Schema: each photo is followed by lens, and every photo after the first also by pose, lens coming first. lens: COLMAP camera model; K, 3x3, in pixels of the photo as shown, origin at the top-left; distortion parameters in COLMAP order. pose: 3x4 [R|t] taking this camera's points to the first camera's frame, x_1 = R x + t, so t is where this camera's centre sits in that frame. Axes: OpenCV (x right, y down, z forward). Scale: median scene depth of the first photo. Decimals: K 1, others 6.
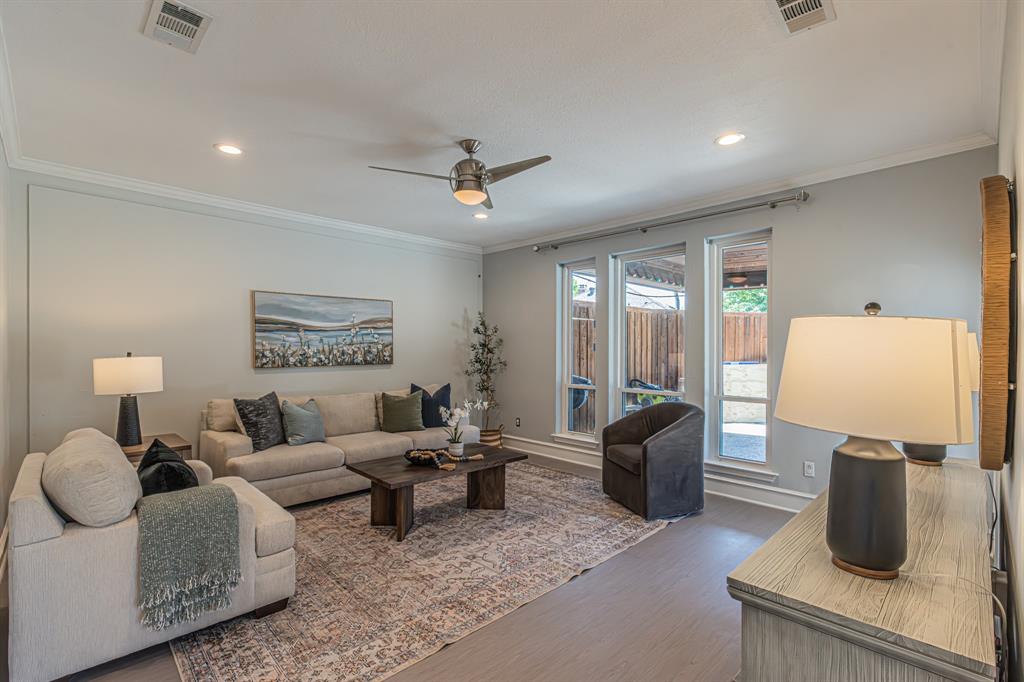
lens RADIAL K [[460.7, 0, 513.6], [0, 460.7, 343.5], [0, 0, 1]] dist [0.000954, 0.000001]
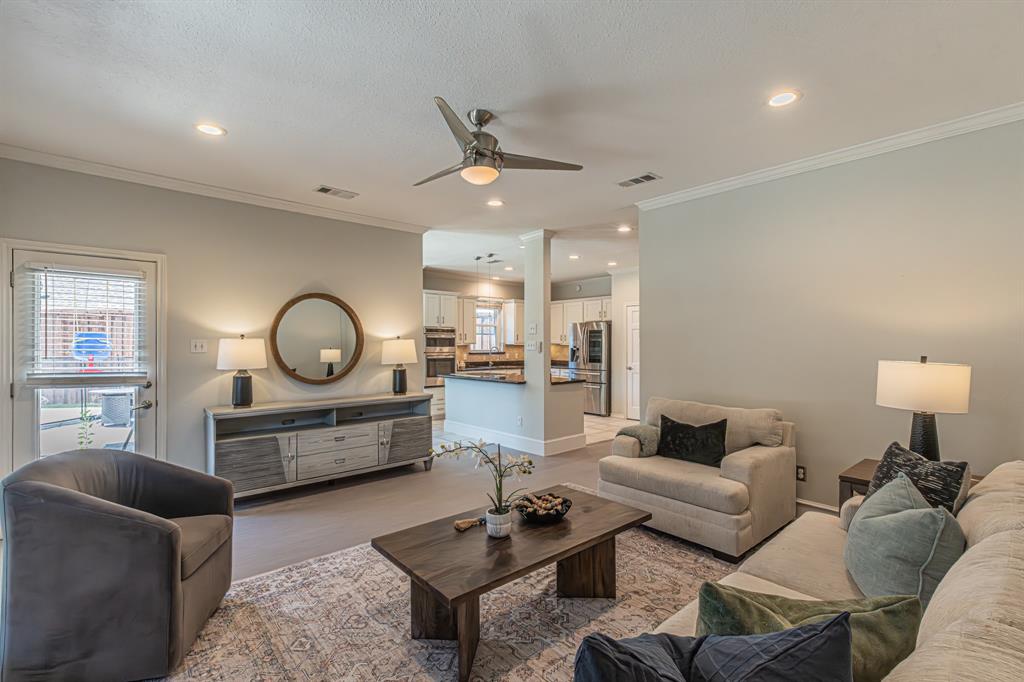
lens RADIAL K [[455.5, 0, 507.9], [0, 455.5, 344.7], [0, 0, 1]] dist [-0.002077, -0.000284]
pose [[-0.997595, -0.006459, 0.069016, -0.195079], [-0.007048, 0.999941, -0.008298, 0.010345], [-0.068958, -0.008764, -0.997581, 1.768695]]
